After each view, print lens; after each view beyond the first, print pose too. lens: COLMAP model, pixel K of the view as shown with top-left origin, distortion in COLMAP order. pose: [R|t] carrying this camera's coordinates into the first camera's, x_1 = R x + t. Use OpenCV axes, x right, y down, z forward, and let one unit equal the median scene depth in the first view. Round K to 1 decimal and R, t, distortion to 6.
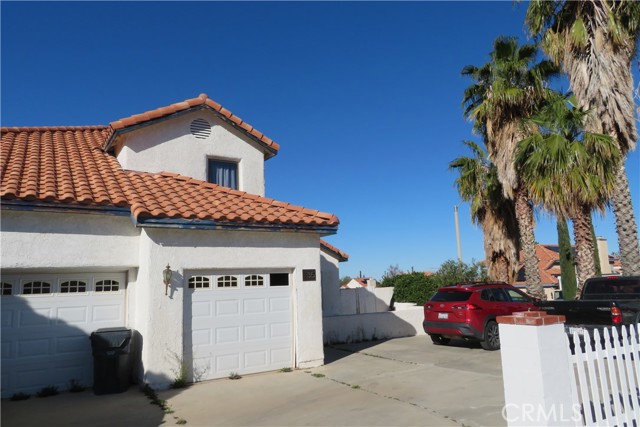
lens RADIAL K [[460.1, 0, 320.0], [0, 460.1, 213.5], [0, 0, 1]] dist [-0.004883, 0.004400]
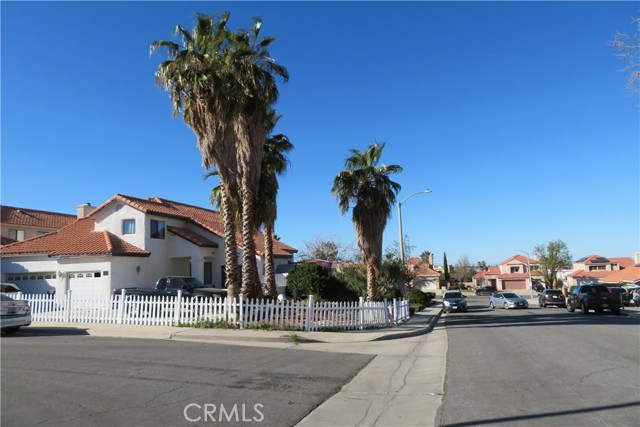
lens RADIAL K [[460.1, 0, 320.0], [0, 460.1, 213.5], [0, 0, 1]] dist [-0.004883, 0.004400]
pose [[0.657731, -0.077990, -0.749205, 2.665442], [0.129818, 0.991480, 0.010757, -0.063159], [0.741982, -0.104335, 0.662251, 0.248834]]
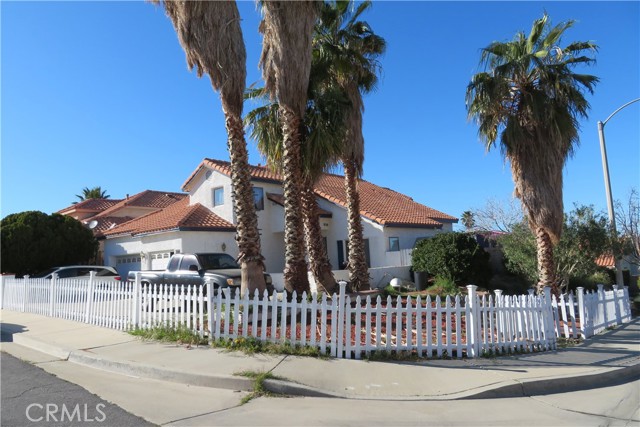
lens RADIAL K [[460.1, 0, 320.0], [0, 460.1, 213.5], [0, 0, 1]] dist [-0.004883, 0.004400]
pose [[0.272356, -0.080180, -0.958850, 2.120932], [0.195263, 0.980392, -0.026518, 0.143906], [0.942175, -0.180005, 0.282672, 1.061070]]
